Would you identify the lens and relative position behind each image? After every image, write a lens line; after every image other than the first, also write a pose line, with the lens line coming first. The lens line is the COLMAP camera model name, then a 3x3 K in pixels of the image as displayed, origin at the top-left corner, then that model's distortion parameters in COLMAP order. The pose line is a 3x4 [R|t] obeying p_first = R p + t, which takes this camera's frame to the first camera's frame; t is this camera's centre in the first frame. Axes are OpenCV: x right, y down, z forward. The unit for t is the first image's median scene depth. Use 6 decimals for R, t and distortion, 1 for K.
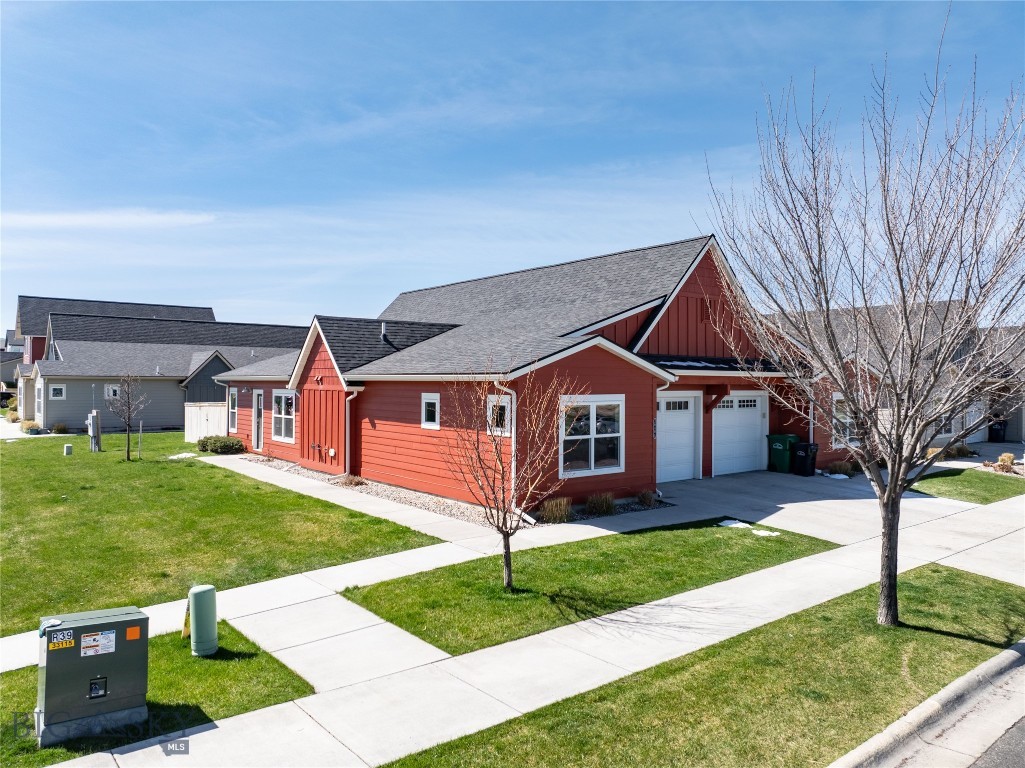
lens RADIAL K [[733.6, 0, 512.5], [0, 733.6, 384.0], [0, 0, 1]] dist [-0.003260, -0.000379]
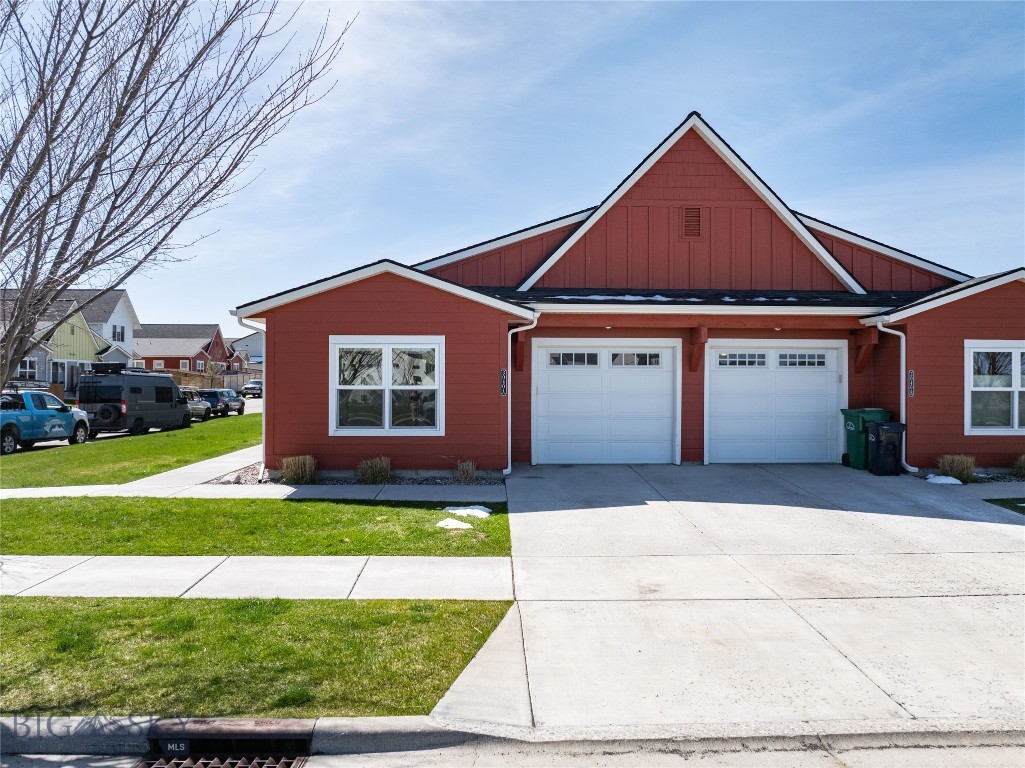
lens RADIAL K [[733.6, 0, 512.5], [0, 733.6, 384.0], [0, 0, 1]] dist [-0.003260, -0.000379]
pose [[0.809021, 0.009538, -0.587702, 0.560722], [-0.003284, 0.999926, 0.011708, 0.046604], [0.587770, -0.007542, 0.808993, 0.349870]]
